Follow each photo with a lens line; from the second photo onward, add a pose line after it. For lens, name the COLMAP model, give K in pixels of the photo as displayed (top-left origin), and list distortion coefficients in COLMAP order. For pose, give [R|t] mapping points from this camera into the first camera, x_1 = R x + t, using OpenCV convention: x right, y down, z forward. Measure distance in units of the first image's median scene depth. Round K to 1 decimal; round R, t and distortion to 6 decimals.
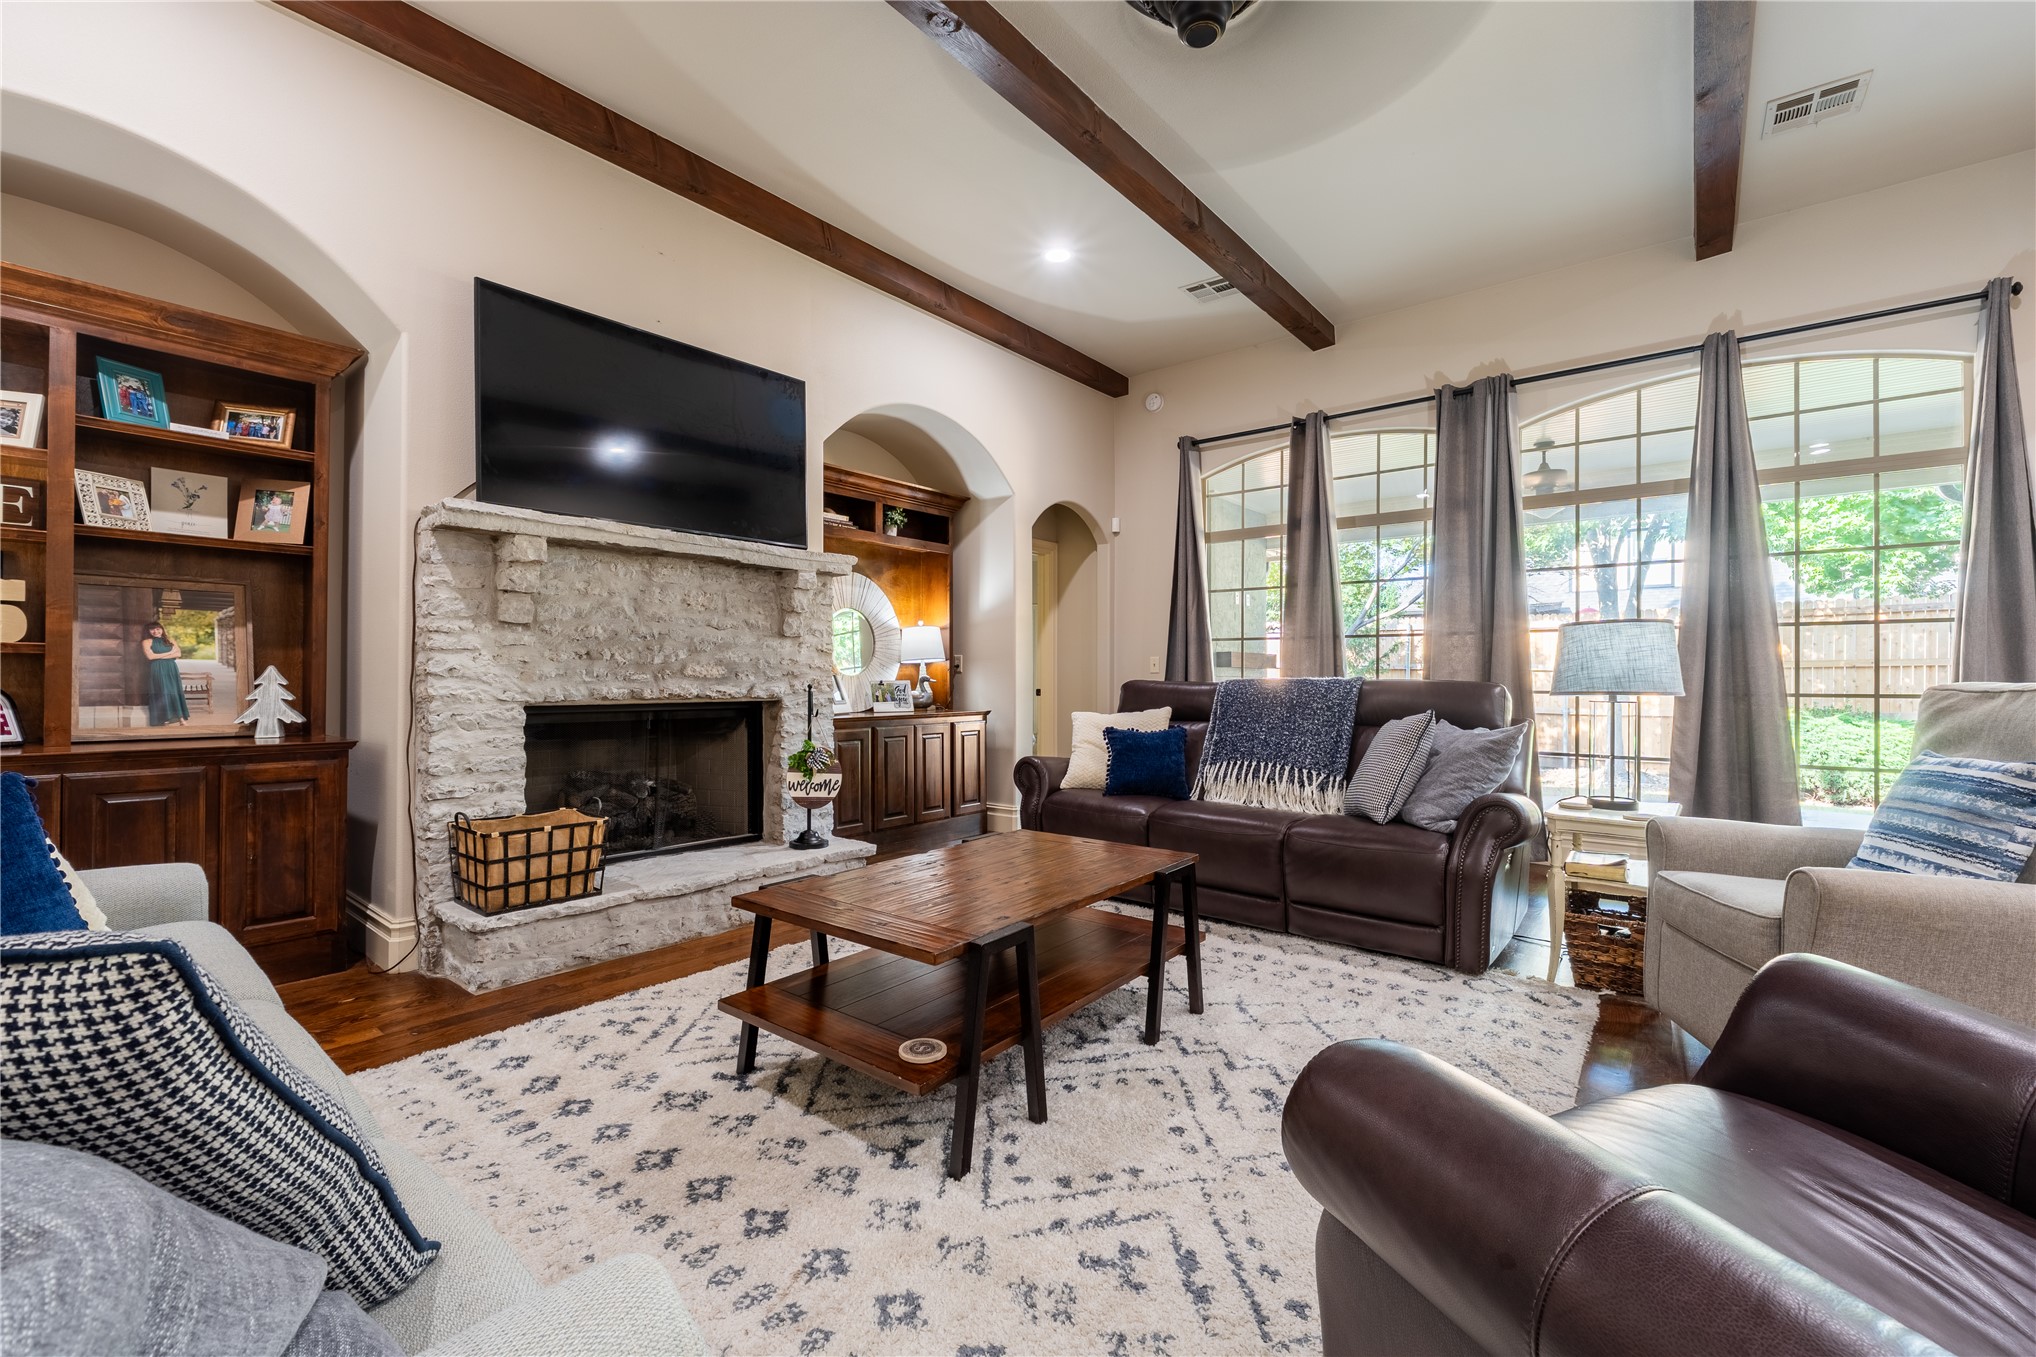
lens RADIAL K [[873.5, 0, 1023.5], [0, 873.5, 659.5], [0, 0, 1]] dist [-0.006560, -0.000092]
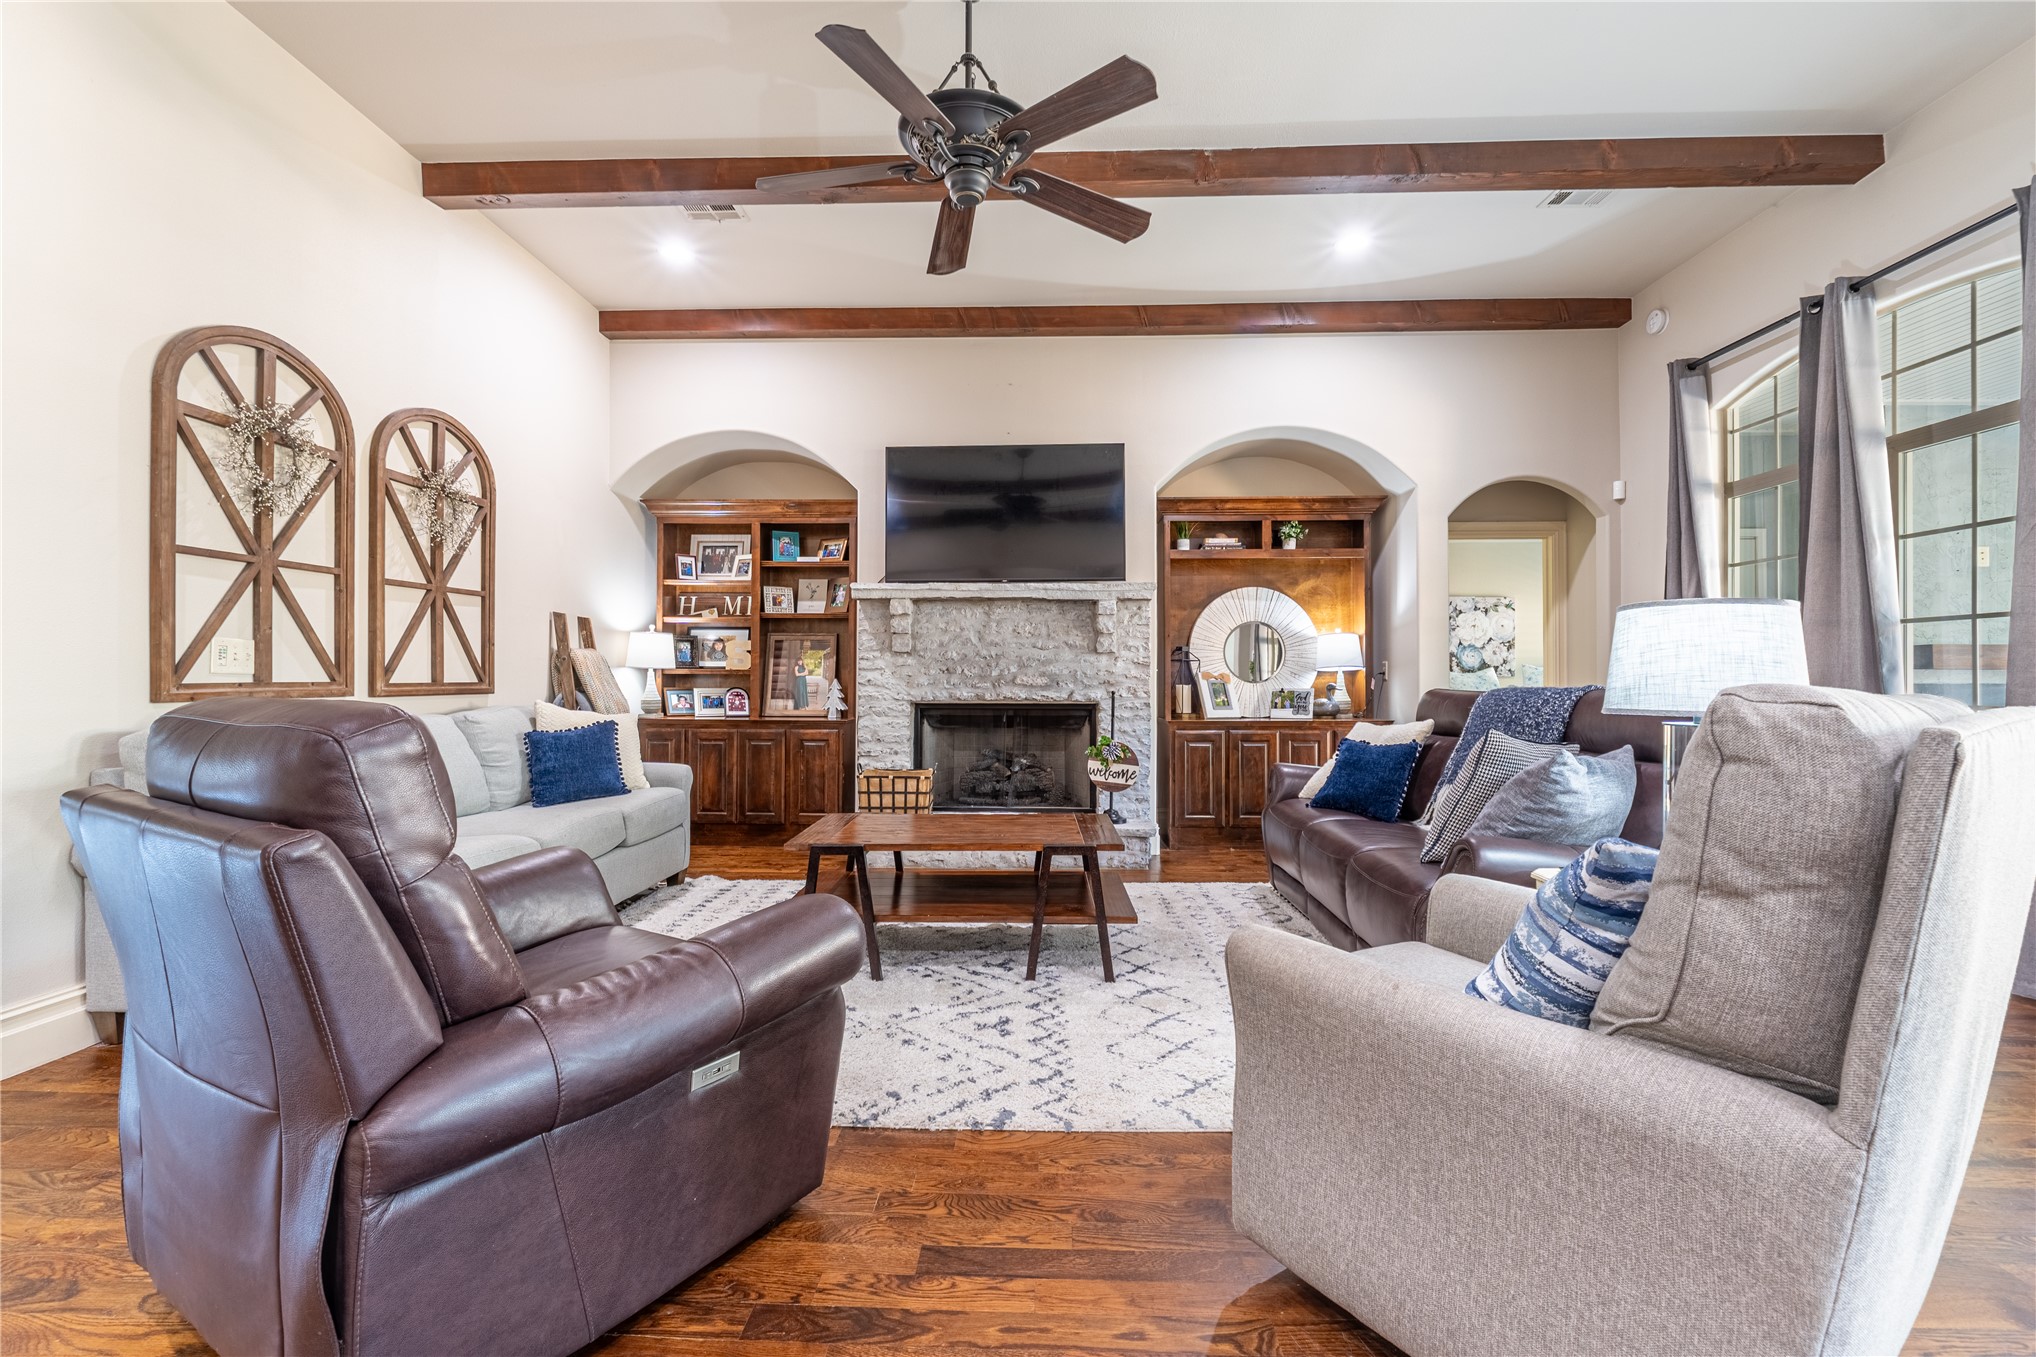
lens RADIAL K [[873.5, 0, 981.5], [0, 873.5, 671.6], [0, 0, 1]] dist [-0.006560, -0.000092]
pose [[0.581813, -0.009824, -0.813263, 0.776790], [0.016303, 0.999867, -0.000414, -0.002128], [0.813159, -0.013018, 0.581896, 0.153832]]
